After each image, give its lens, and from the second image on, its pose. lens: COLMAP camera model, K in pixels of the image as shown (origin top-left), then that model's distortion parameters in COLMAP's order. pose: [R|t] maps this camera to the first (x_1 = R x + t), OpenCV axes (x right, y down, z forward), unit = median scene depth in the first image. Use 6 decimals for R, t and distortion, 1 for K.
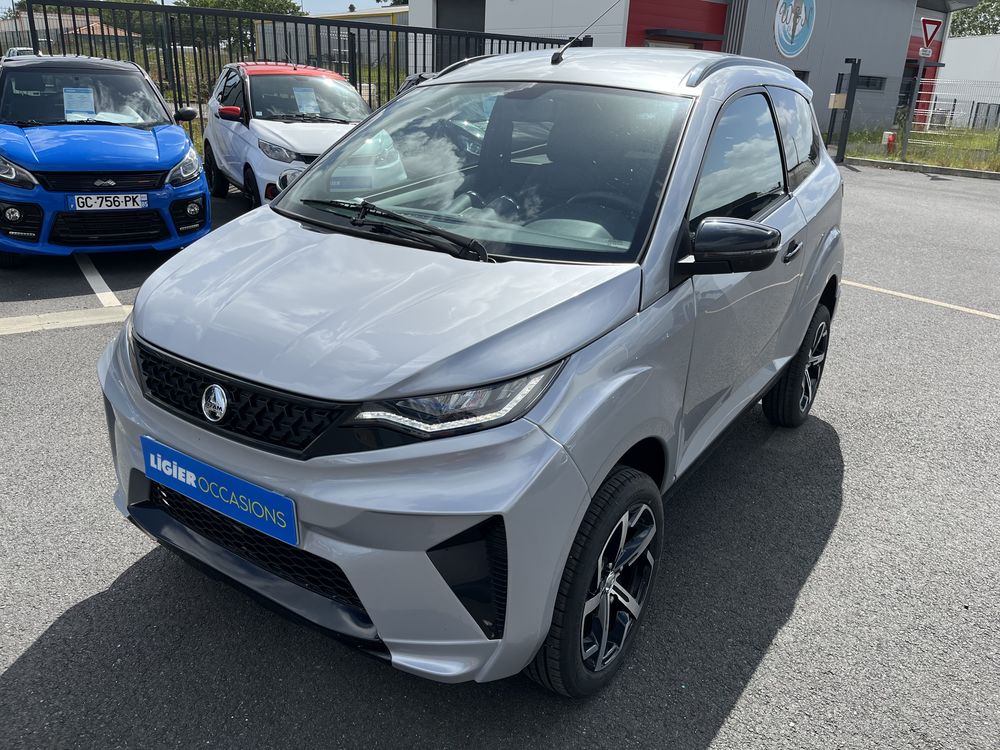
lens RADIAL K [[776.3, 0, 503.8], [0, 776.3, 367.0], [0, 0, 1]] dist [0.018781, -0.028972]
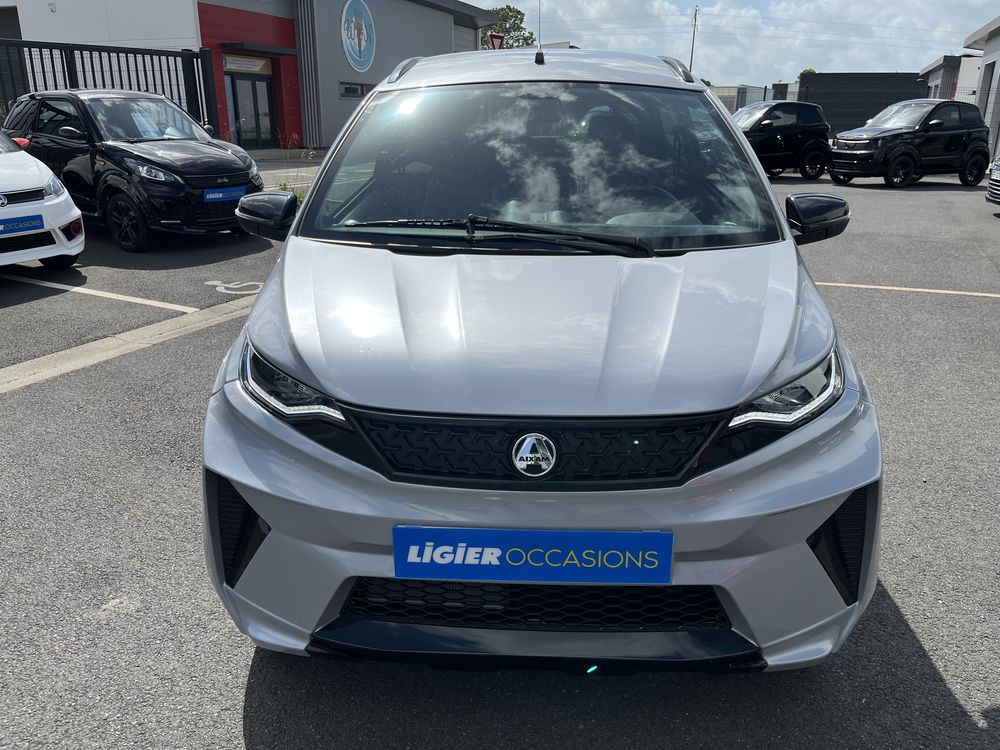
lens RADIAL K [[776.3, 0, 491.7], [0, 776.3, 370.5], [0, 0, 1]] dist [0.018781, -0.028972]
pose [[0.853393, -0.194141, 0.483766, -0.797719], [0.201211, 0.978816, 0.037862, -0.084246], [-0.480868, 0.065028, 0.874378, 0.277820]]
